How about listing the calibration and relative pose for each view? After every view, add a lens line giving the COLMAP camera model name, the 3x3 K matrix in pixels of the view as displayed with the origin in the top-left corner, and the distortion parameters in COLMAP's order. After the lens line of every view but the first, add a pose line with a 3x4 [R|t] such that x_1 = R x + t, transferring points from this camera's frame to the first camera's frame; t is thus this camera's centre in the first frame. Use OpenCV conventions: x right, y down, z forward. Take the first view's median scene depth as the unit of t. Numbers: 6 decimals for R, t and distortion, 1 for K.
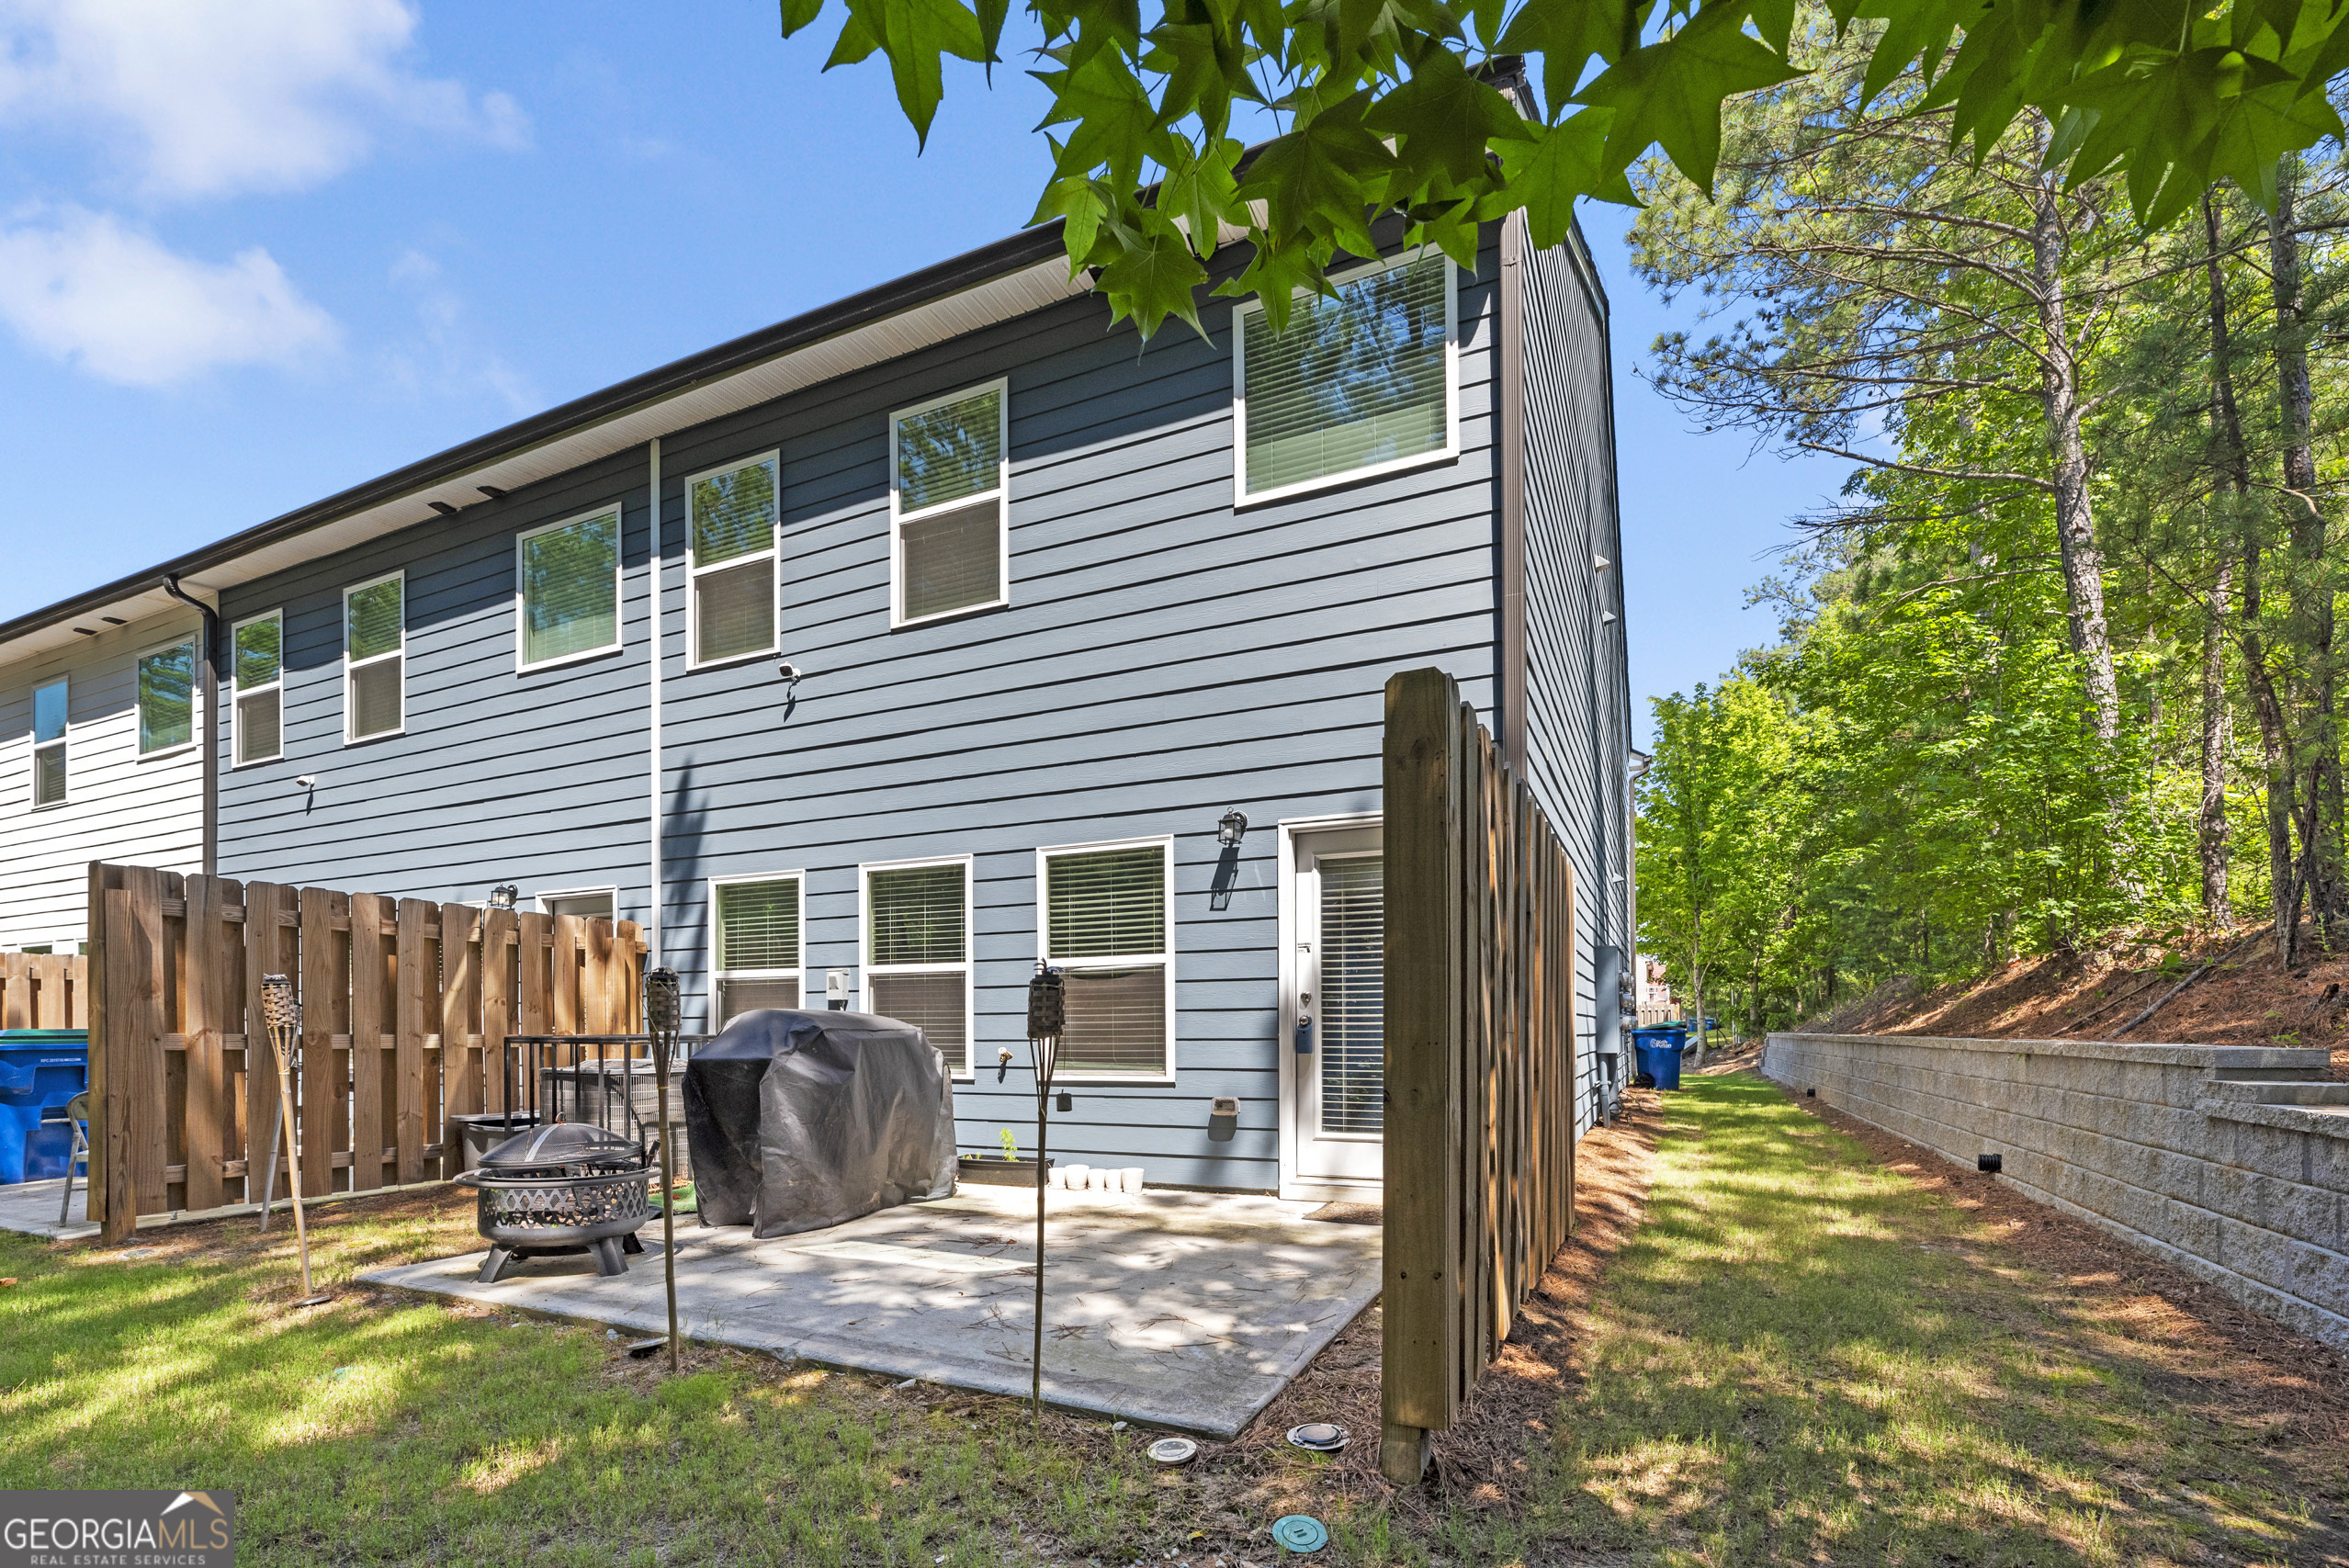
lens RADIAL K [[959.9, 0, 1190.6], [0, 959.9, 1011.7], [0, 0, 1]] dist [0.007590, -0.002069]
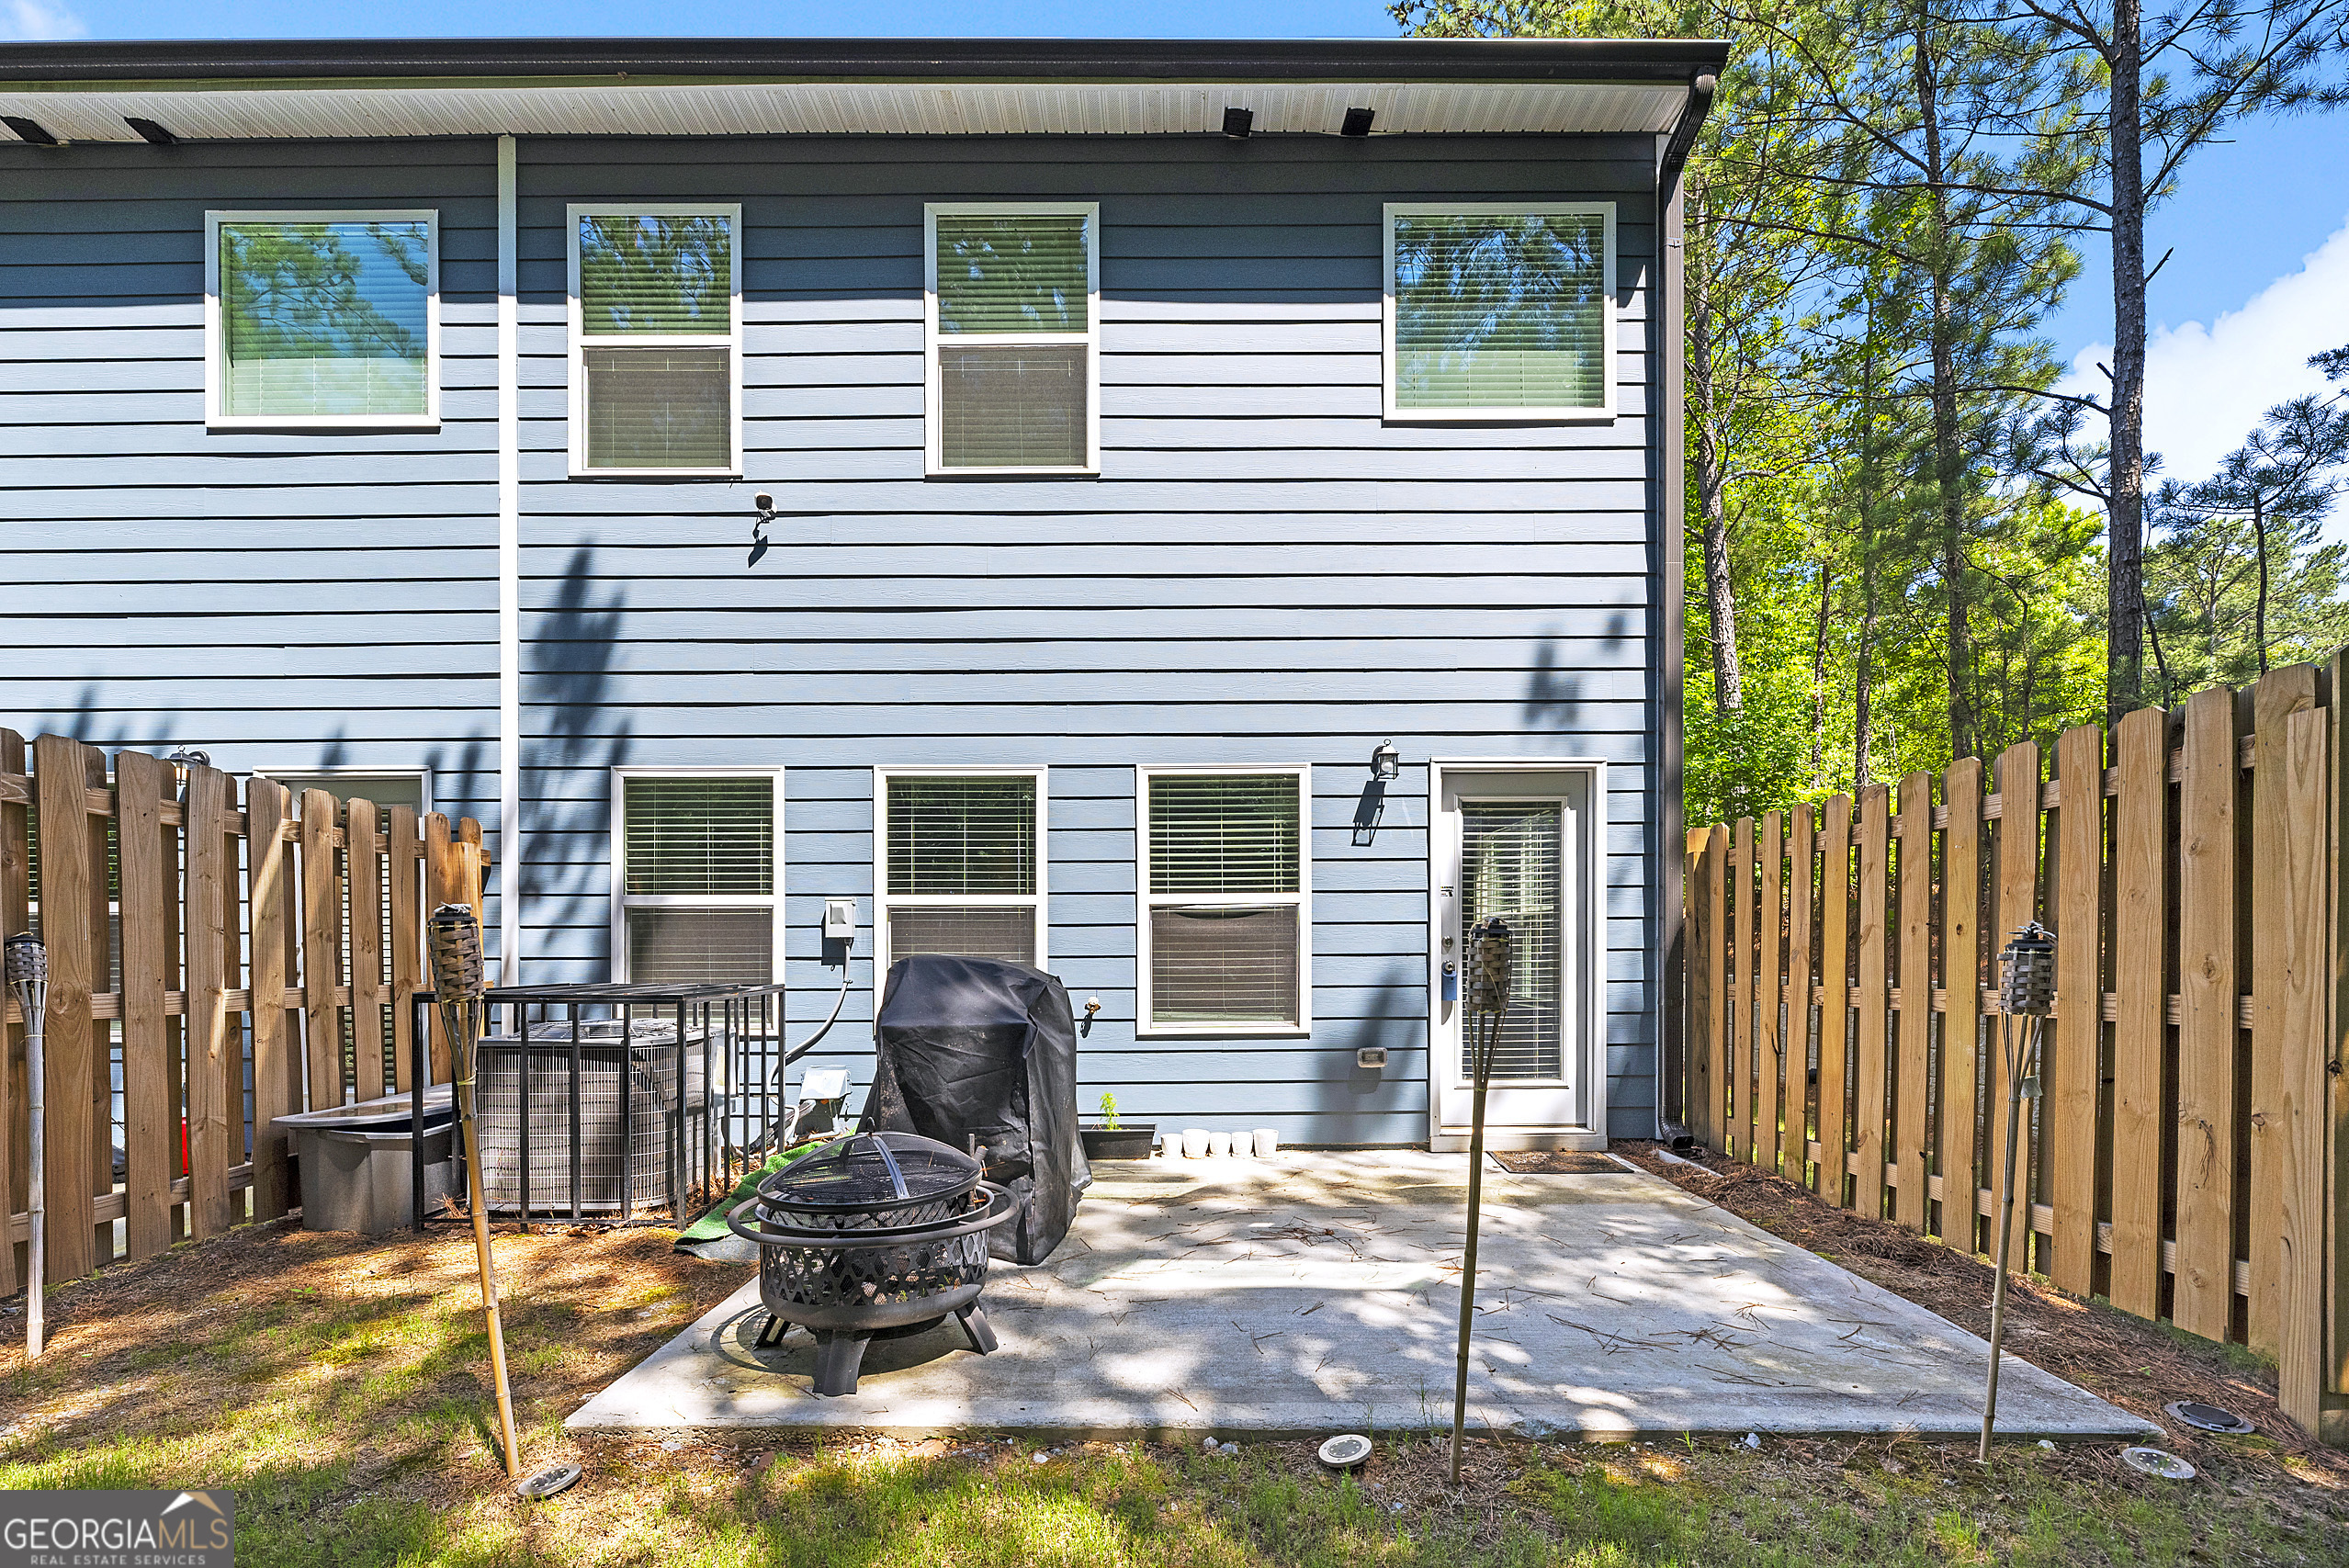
lens RADIAL K [[959.9, 0, 1215.1], [0, 959.9, 969.6], [0, 0, 1]] dist [0.007590, -0.002069]
pose [[0.922140, 0.004646, 0.386828, -0.396409], [-0.007890, 0.999946, 0.006801, 0.006454], [-0.386775, -0.009324, 0.922127, 0.165107]]
